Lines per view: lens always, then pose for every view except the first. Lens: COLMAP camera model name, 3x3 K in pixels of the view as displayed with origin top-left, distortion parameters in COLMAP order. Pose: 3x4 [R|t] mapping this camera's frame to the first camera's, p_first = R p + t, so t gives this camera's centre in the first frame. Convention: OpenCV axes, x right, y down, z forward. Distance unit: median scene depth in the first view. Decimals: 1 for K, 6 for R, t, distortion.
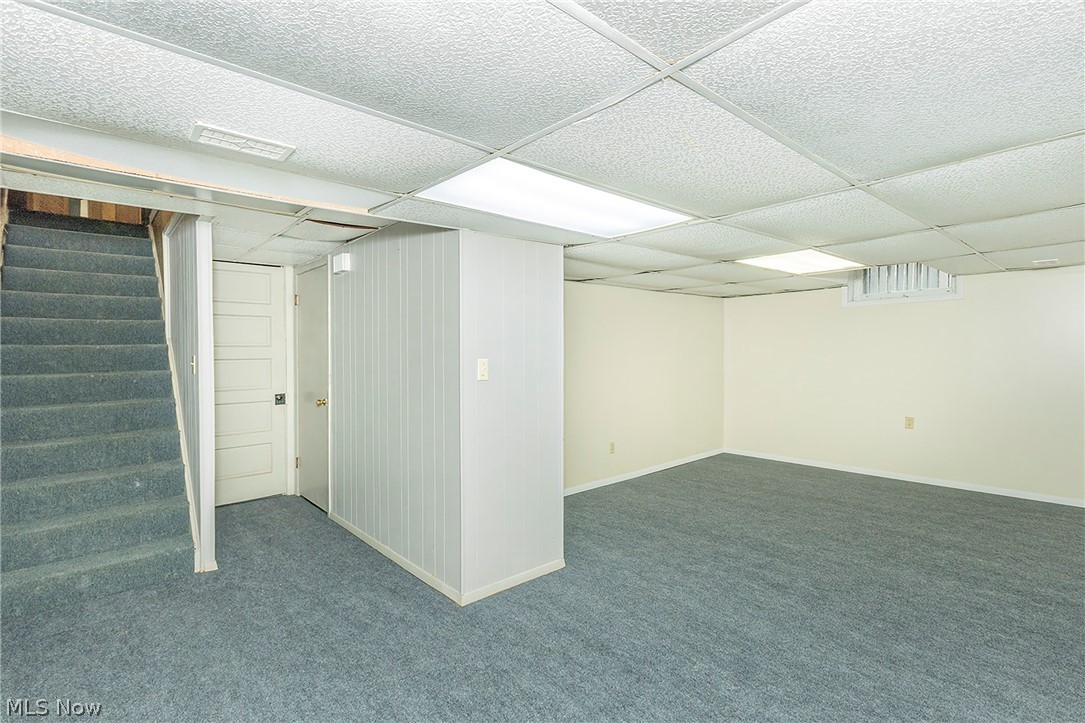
lens RADIAL K [[503.3, 0, 543.5], [0, 503.3, 357.3], [0, 0, 1]] dist [-0.000558, 0.000022]
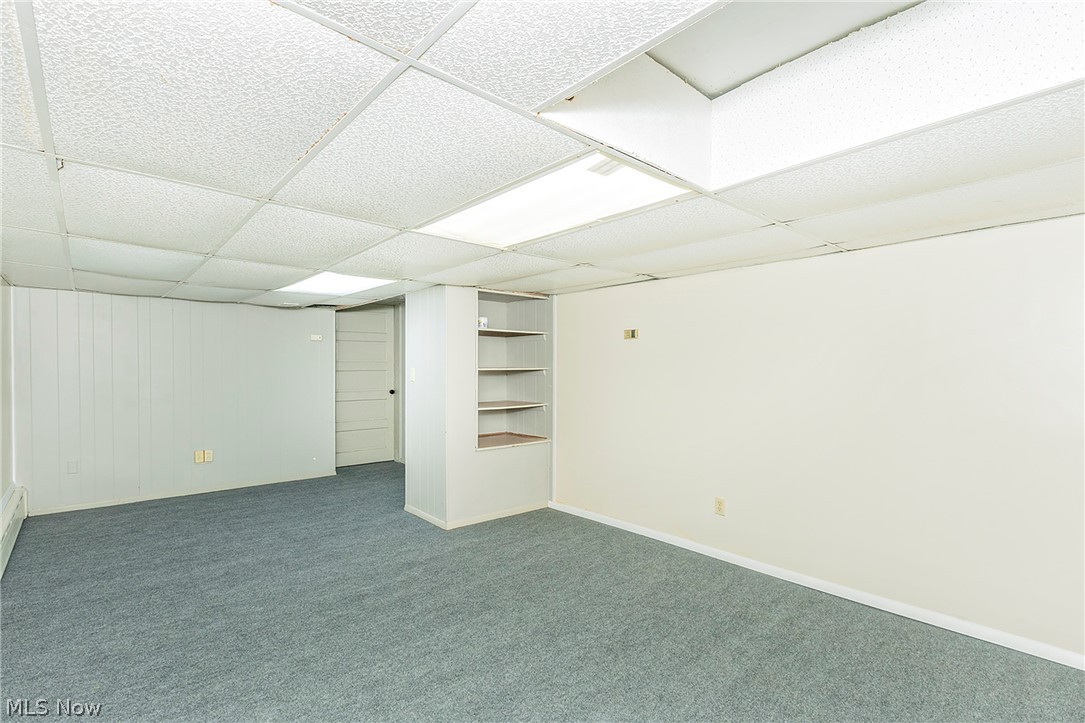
lens RADIAL K [[503.3, 0, 544.0], [0, 503.3, 364.3], [0, 0, 1]] dist [-0.000558, 0.000022]
pose [[0.012476, 0.000615, -0.999922, 1.145801], [-0.018527, 0.999828, 0.000383, -0.014237], [0.999751, 0.018520, 0.012485, 1.048744]]
